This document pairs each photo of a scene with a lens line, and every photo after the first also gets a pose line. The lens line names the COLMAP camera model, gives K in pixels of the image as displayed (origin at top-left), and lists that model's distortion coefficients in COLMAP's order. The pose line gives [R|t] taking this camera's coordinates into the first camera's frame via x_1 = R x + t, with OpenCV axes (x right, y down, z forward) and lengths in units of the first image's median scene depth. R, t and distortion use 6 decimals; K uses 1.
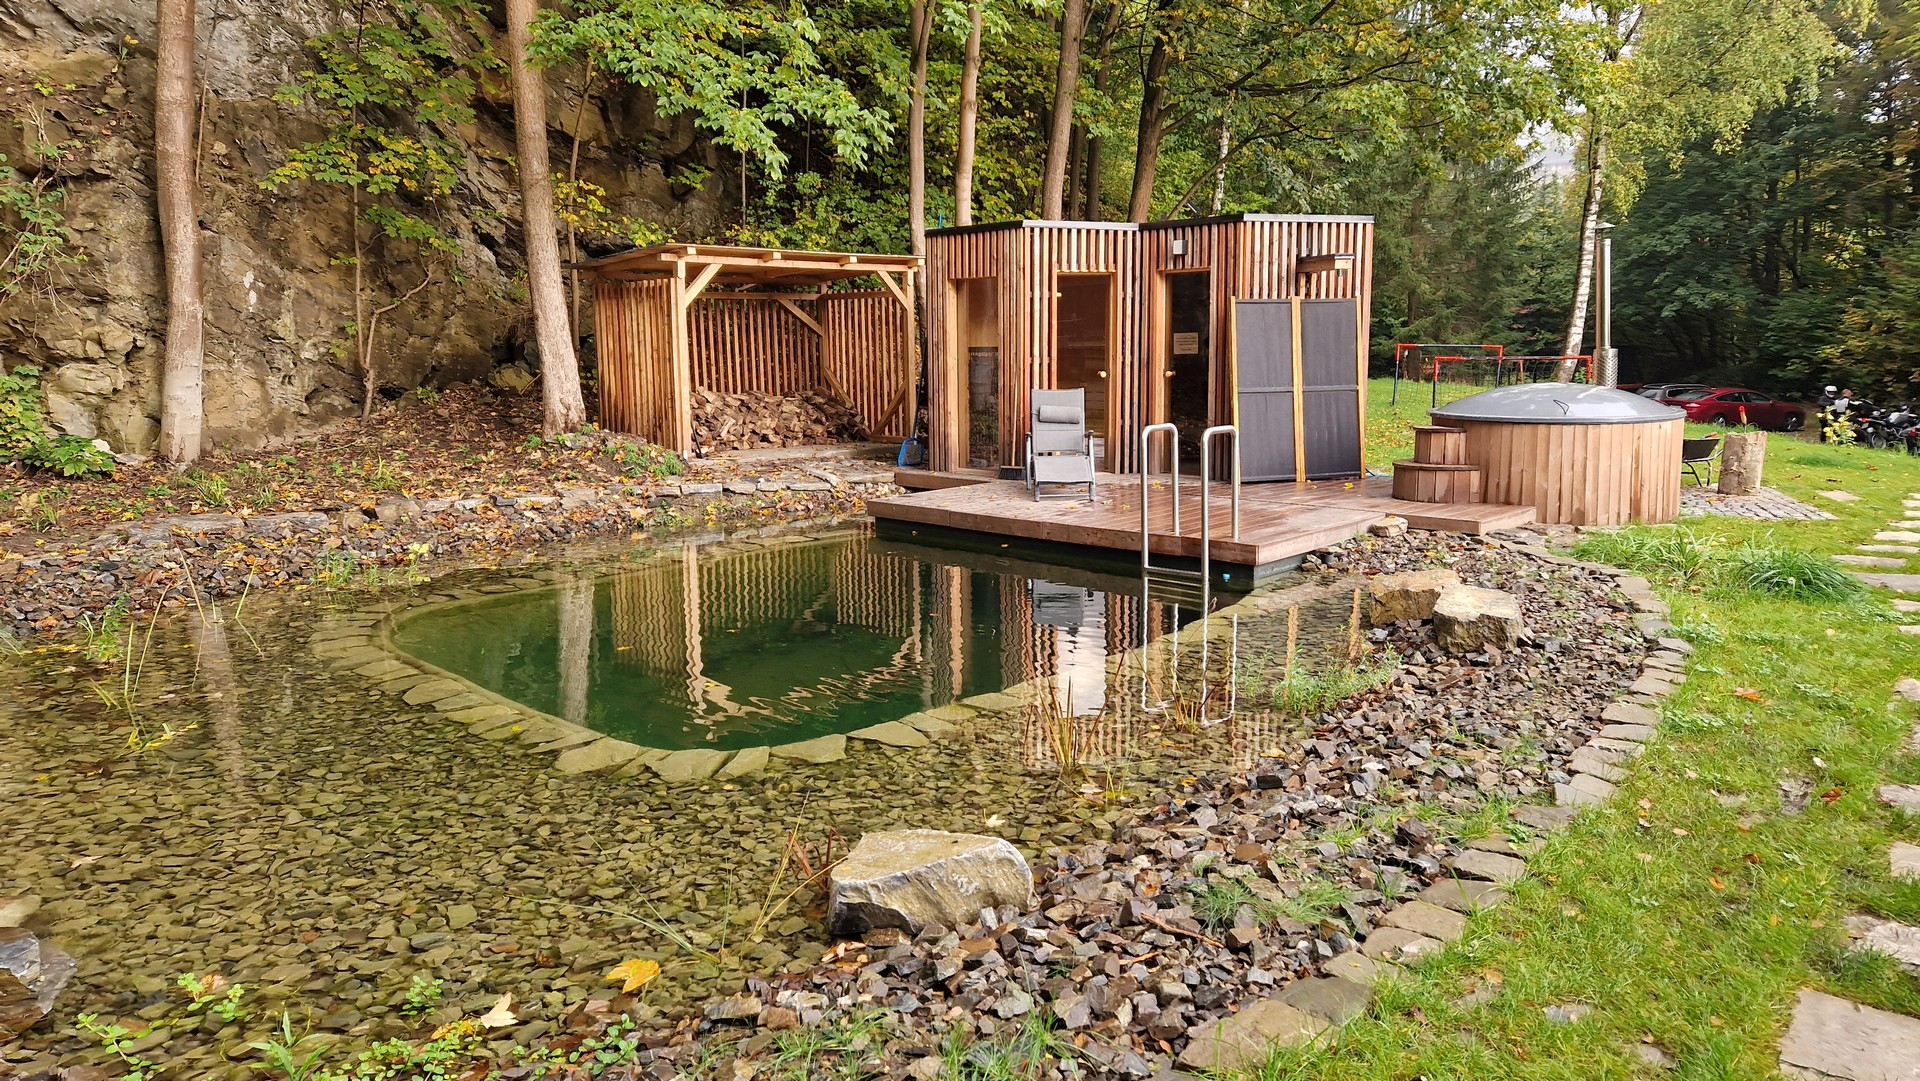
lens RADIAL K [[1282.2, 0, 967.1], [0, 1282.2, 524.0], [0, 0, 1]] dist [0.071029, -0.068780]
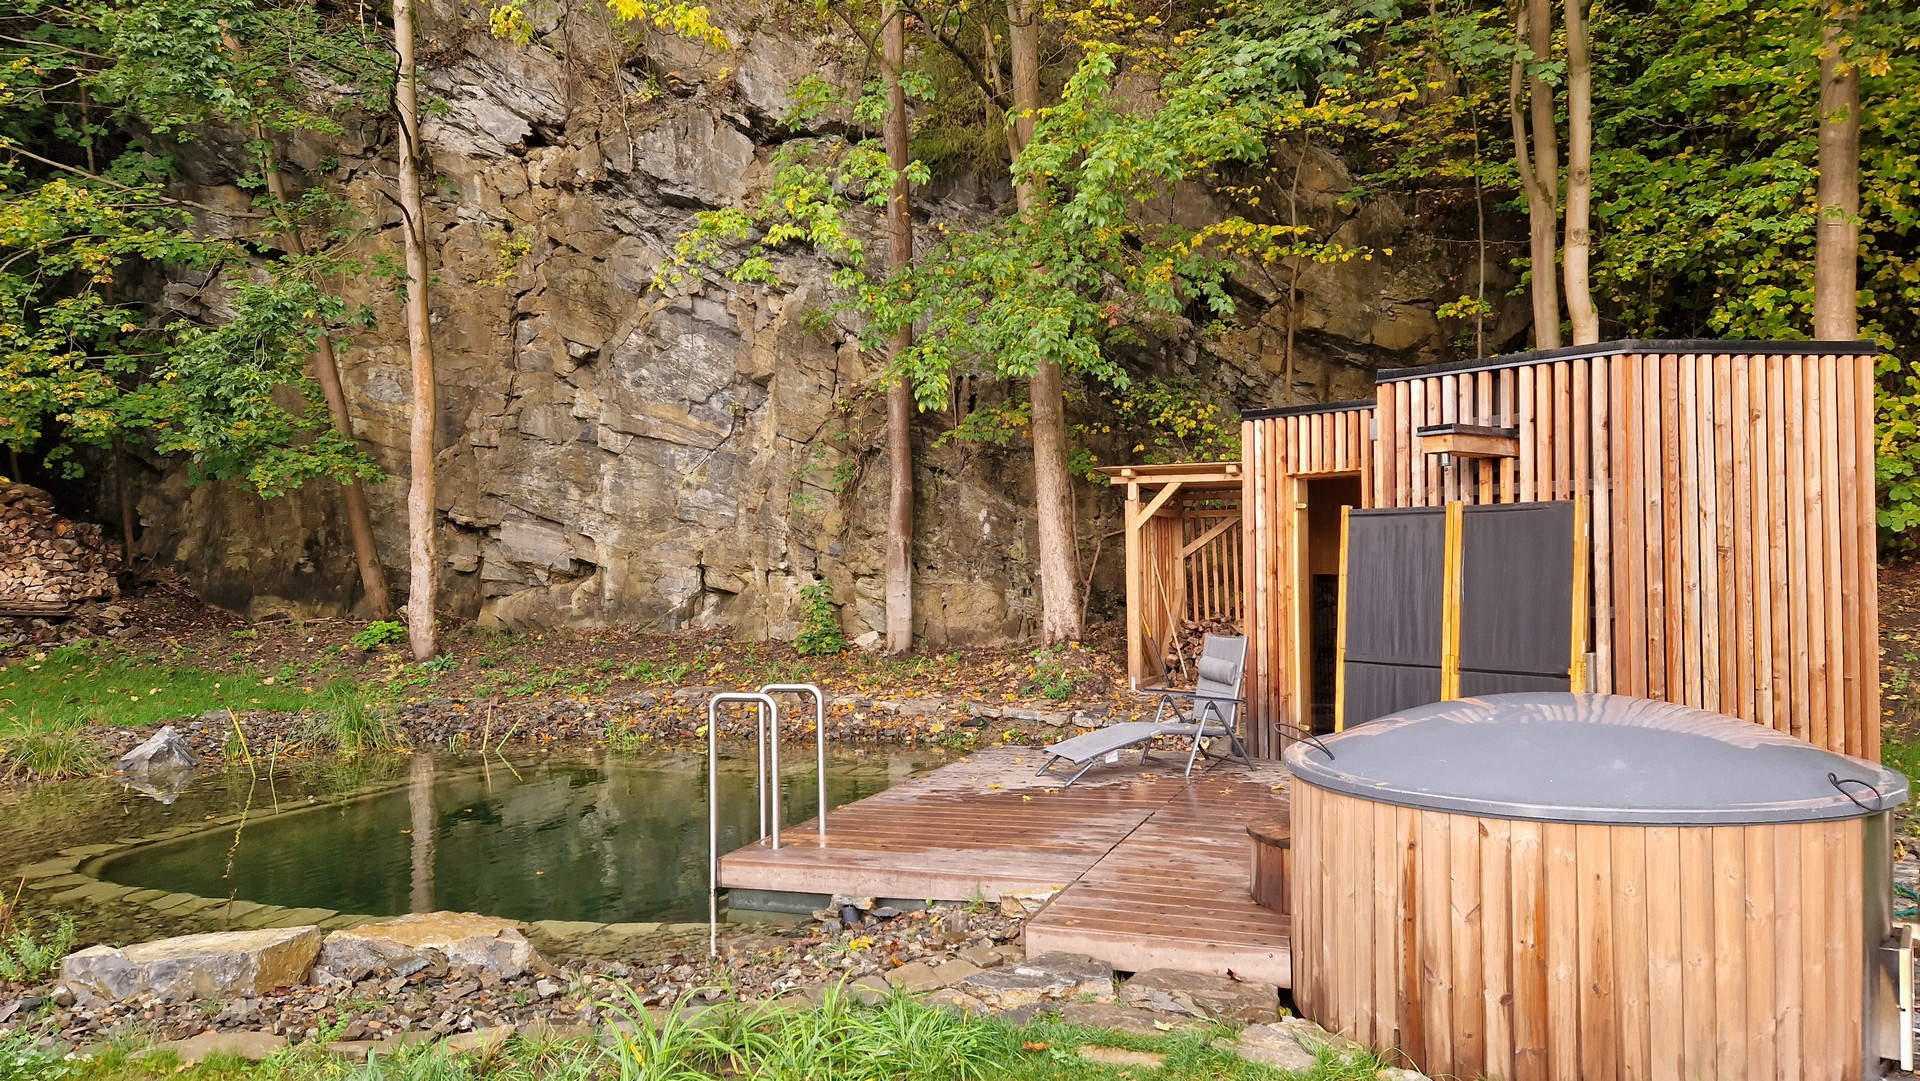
lens RADIAL K [[1282.2, 0, 967.1], [0, 1282.2, 524.0], [0, 0, 1]] dist [0.071029, -0.068780]
pose [[0.368904, -0.019052, -0.929272, 0.661997], [-0.125714, 0.989580, -0.070195, -0.093200], [0.920927, 0.142718, 0.362665, 0.560534]]
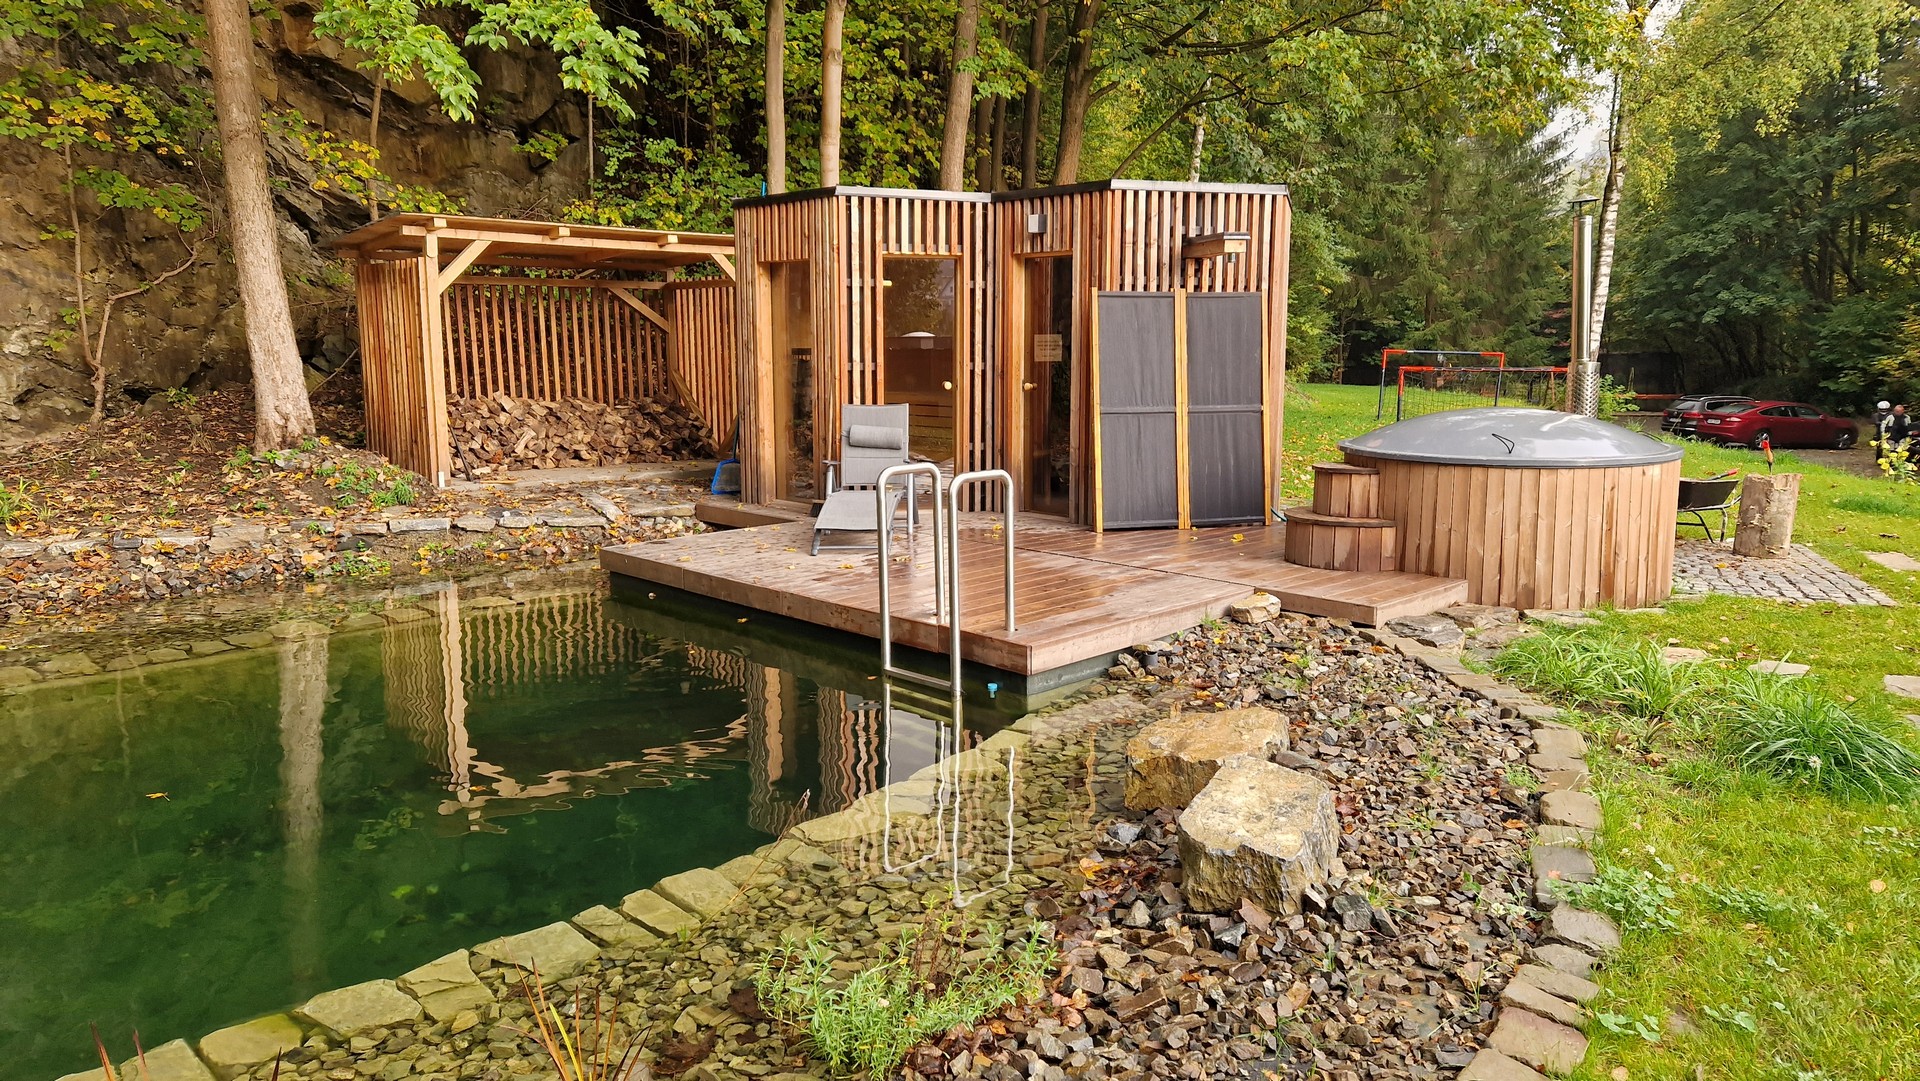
lens RADIAL K [[1282.2, 0, 967.1], [0, 1282.2, 524.0], [0, 0, 1]] dist [0.071029, -0.068780]
pose [[0.999475, 0.015345, -0.028535, 0.142084], [-0.015320, 0.999882, 0.001087, -0.032674], [0.028548, -0.000649, 0.999592, 0.214245]]
